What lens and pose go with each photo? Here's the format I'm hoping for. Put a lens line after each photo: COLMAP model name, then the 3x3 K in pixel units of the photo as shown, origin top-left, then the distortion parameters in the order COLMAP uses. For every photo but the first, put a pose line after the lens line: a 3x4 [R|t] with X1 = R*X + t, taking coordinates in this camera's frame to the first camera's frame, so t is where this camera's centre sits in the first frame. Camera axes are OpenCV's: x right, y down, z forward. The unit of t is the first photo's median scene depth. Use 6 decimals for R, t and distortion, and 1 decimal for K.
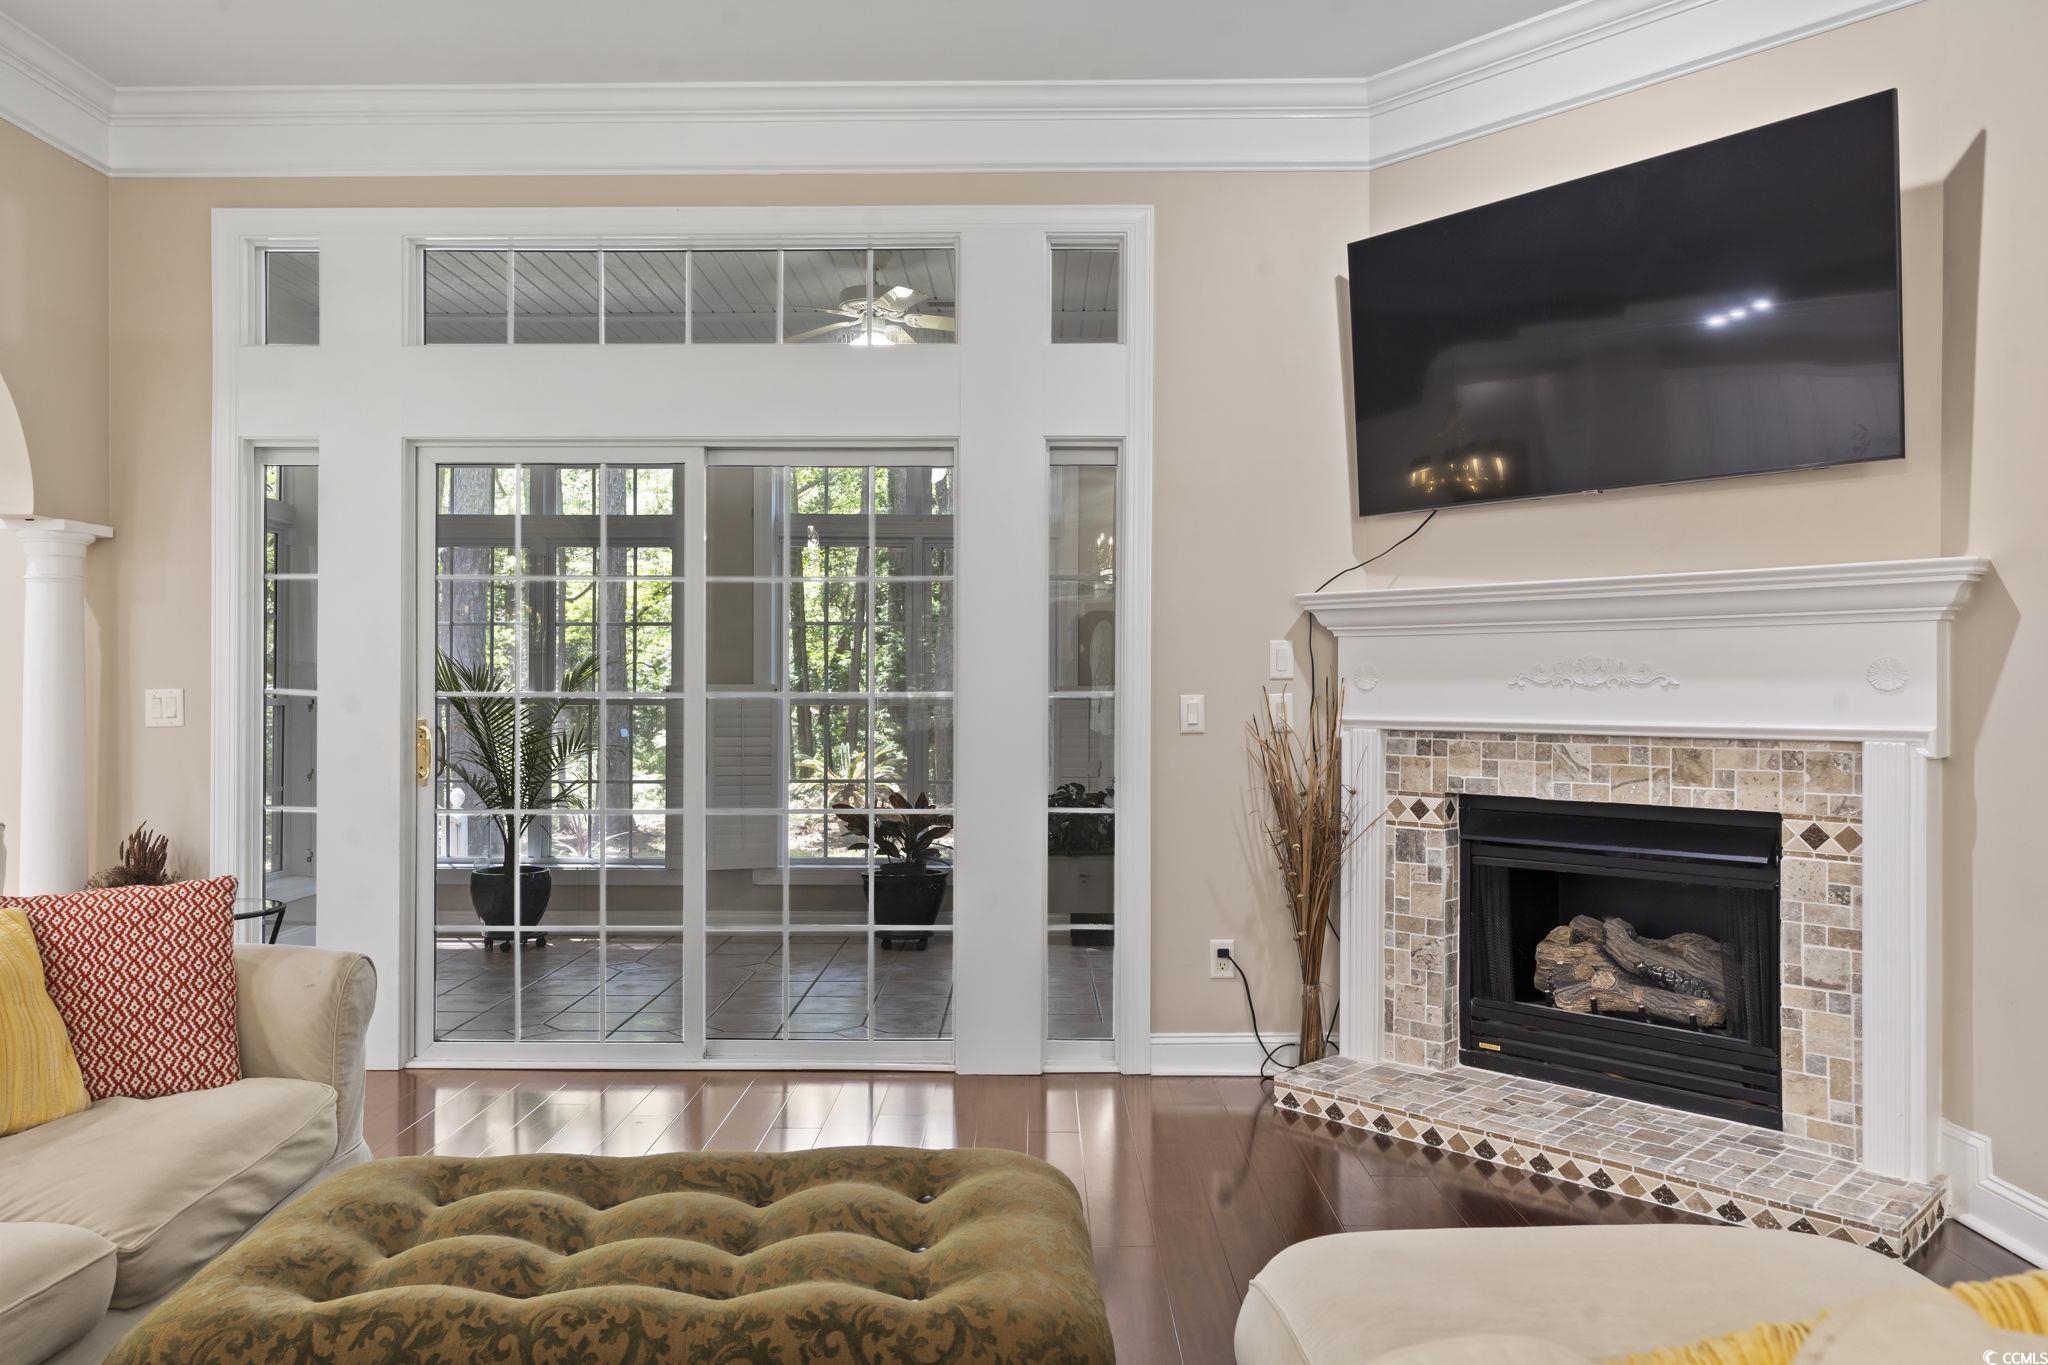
lens RADIAL K [[1388.1, 0, 1024.0], [0, 1388.1, 682.5], [0, 0, 1]] dist [0.000862, 0.003522]
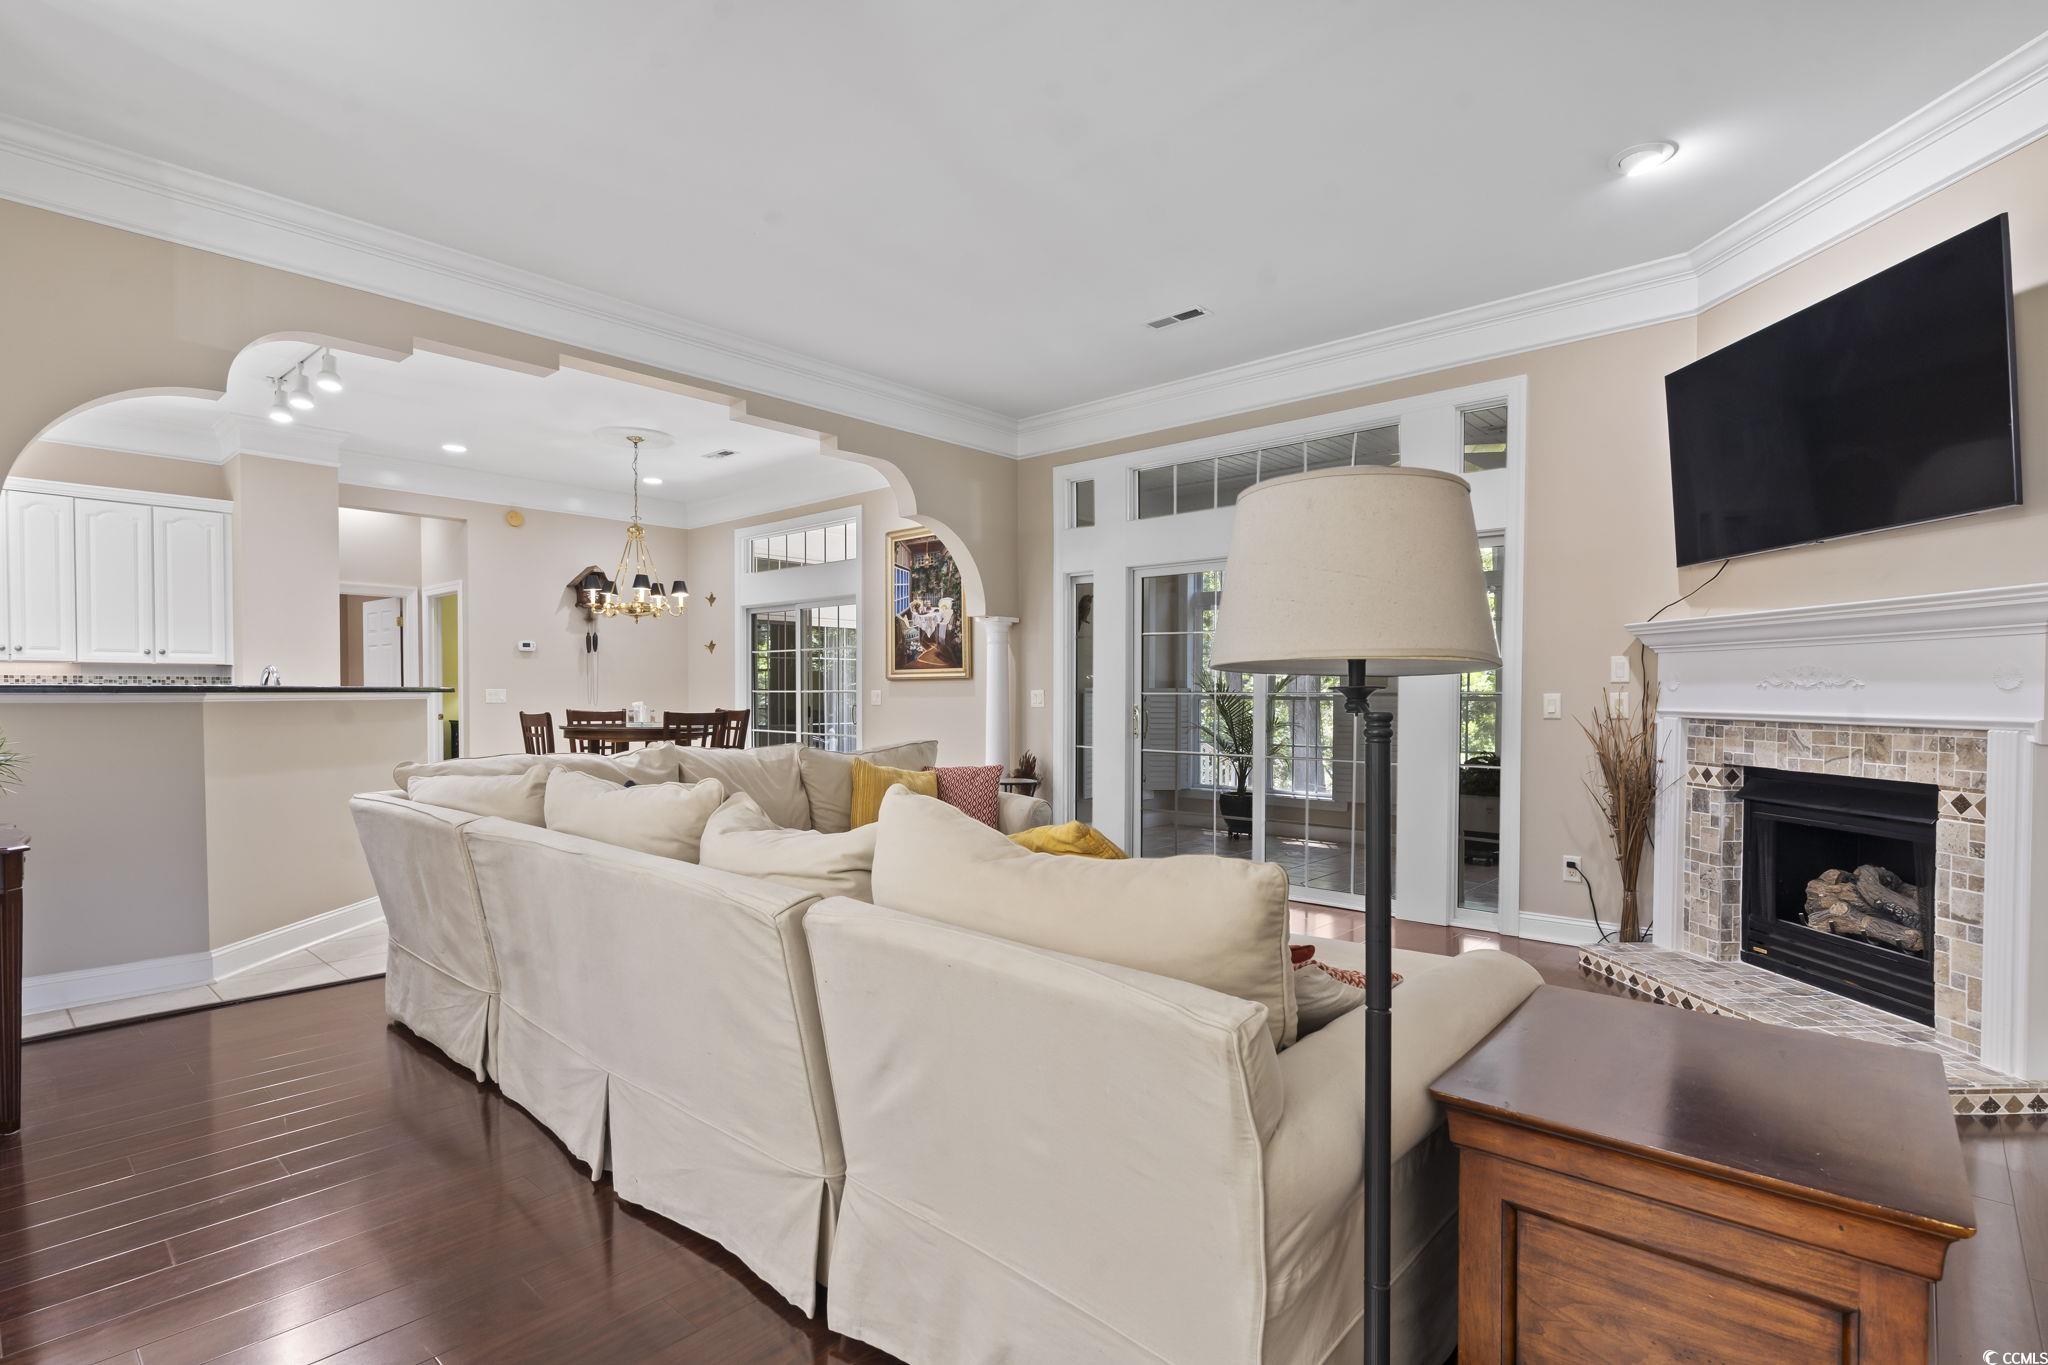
lens RADIAL K [[993.1, 0, 1023.2], [0, 993.1, 711.7], [0, 0, 1]] dist [0.001305, -0.000280]
pose [[0.751238, 0.013523, -0.659893, 0.445276], [0.003193, 0.999704, 0.024122, 0.000827], [0.660024, -0.020229, 0.750972, -0.218767]]
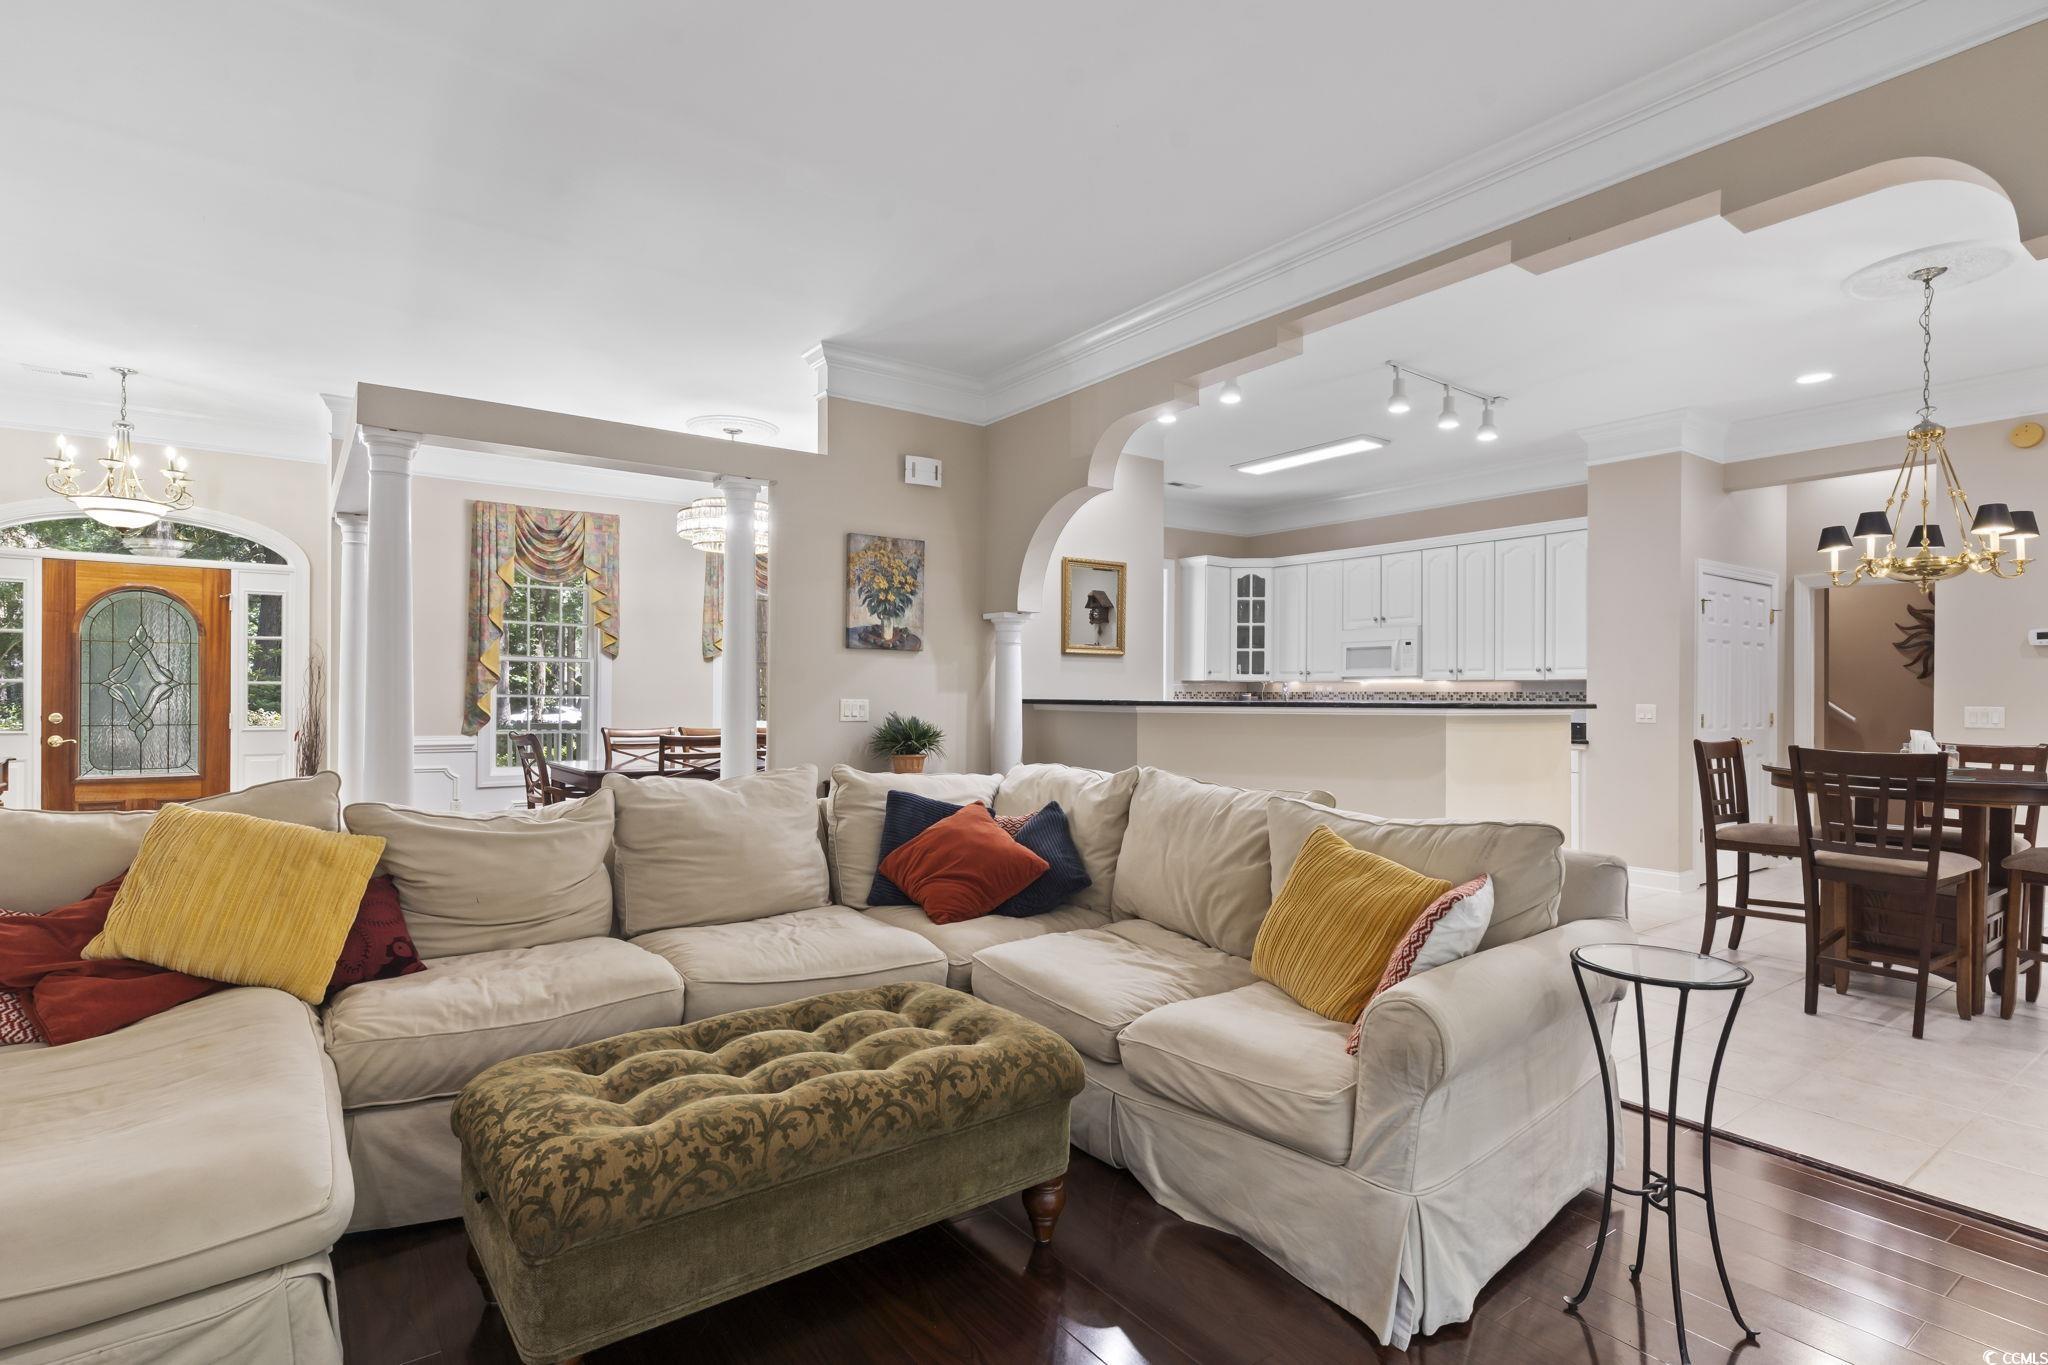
lens RADIAL K [[1007.1, 0, 1022.1], [0, 1007.1, 694.7], [0, 0, 1]] dist [0.001999, 0.000247]
pose [[-0.797270, -0.007555, -0.603575, 0.096032], [-0.004710, 0.999969, -0.006296, -0.002138], [0.603604, -0.002177, -0.797281, 0.987824]]
